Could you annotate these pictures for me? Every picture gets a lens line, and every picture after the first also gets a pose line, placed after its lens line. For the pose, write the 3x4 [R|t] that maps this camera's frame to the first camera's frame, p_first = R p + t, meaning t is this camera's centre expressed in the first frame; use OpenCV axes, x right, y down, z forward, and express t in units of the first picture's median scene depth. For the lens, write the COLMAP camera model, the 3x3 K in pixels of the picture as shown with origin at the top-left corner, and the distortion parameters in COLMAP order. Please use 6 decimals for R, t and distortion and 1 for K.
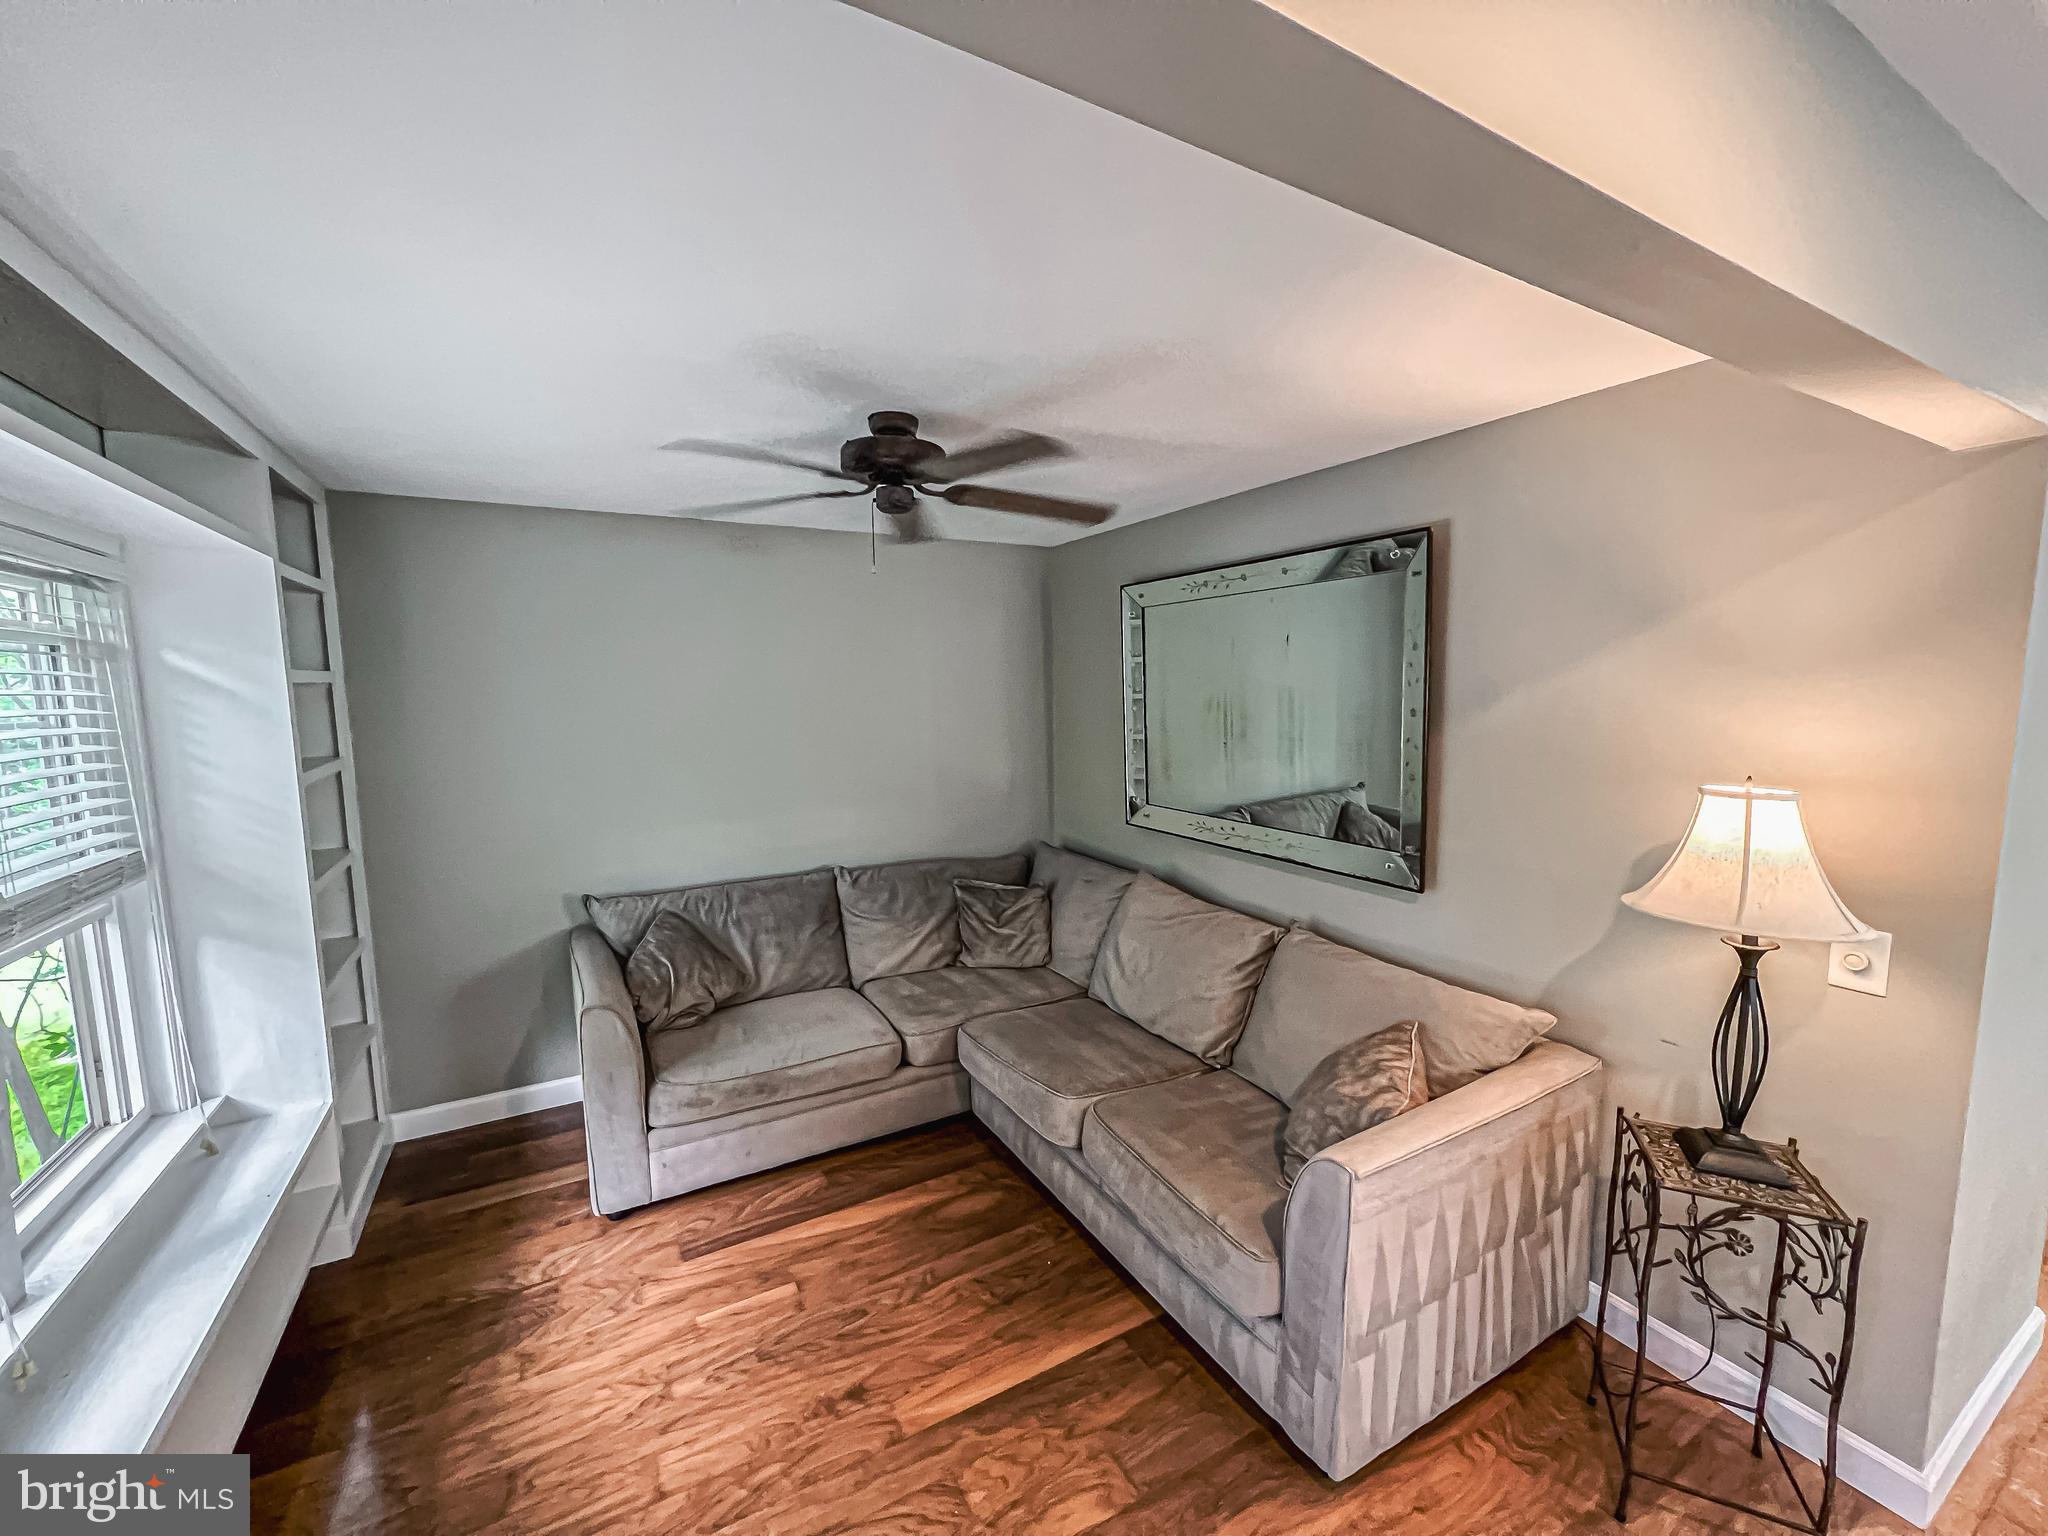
lens RADIAL K [[819.7, 0, 1025.1], [0, 819.7, 779.1], [0, 0, 1]] dist [-0.001267, 0.000255]
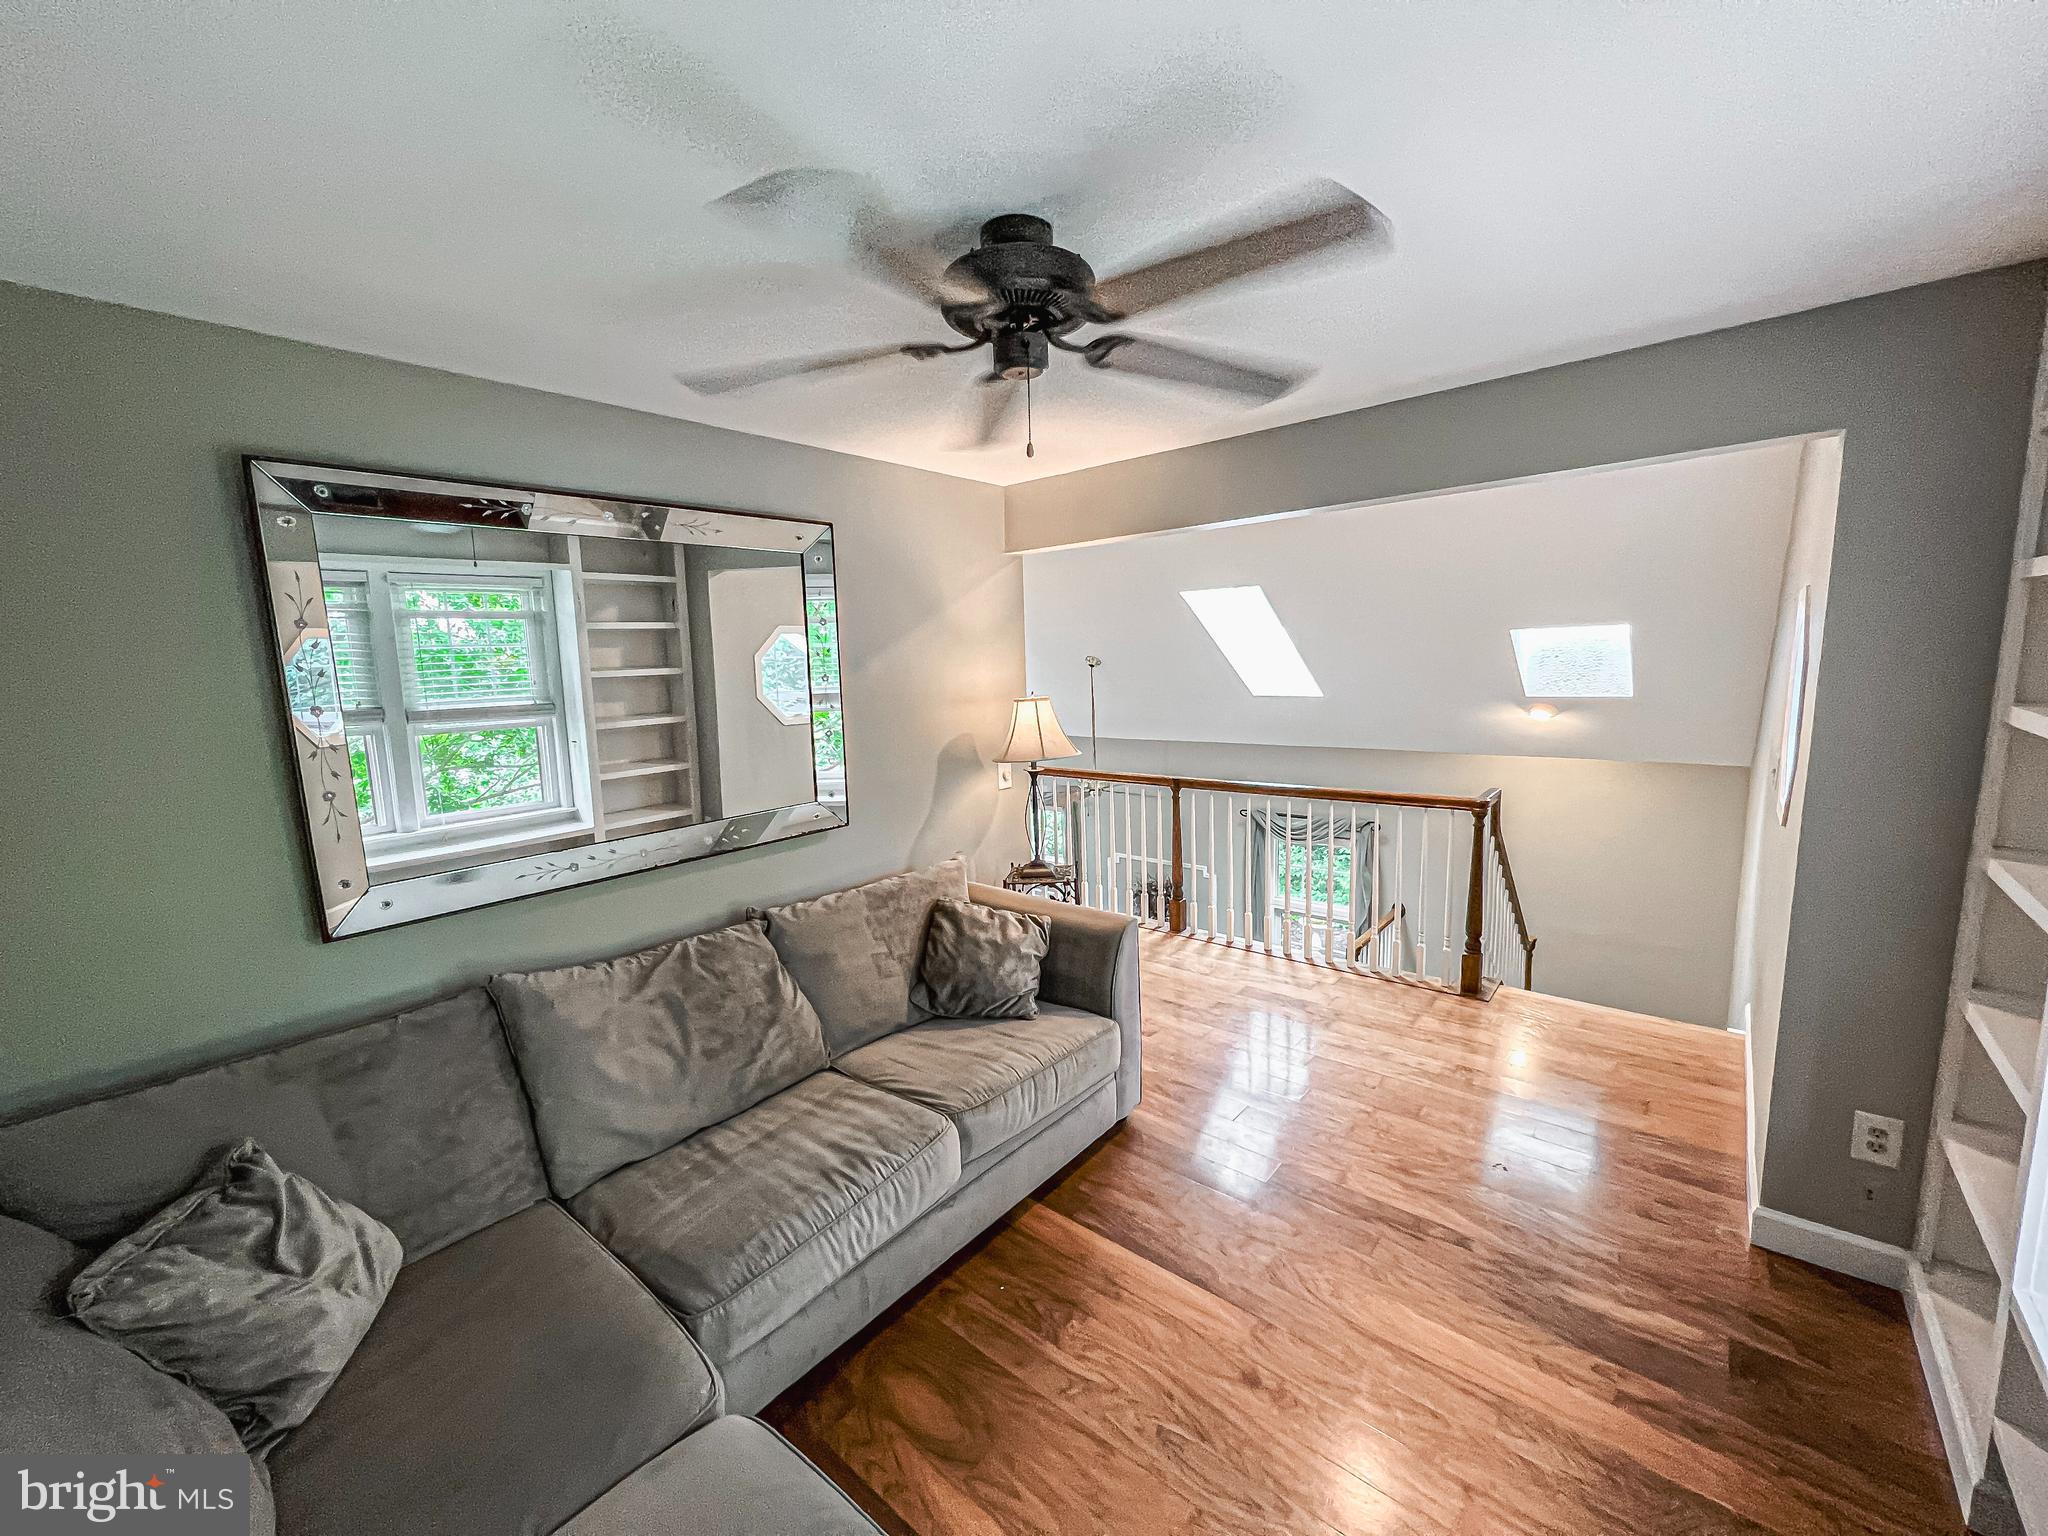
lens RADIAL K [[819.7, 0, 1022.5], [0, 819.7, 766.6], [0, 0, 1]] dist [-0.001267, 0.000255]
pose [[-0.348409, -0.110372, 0.930822, -0.838888], [0.136439, 0.976495, 0.166857, -0.128126], [-0.927359, 0.185135, -0.325161, 1.298269]]
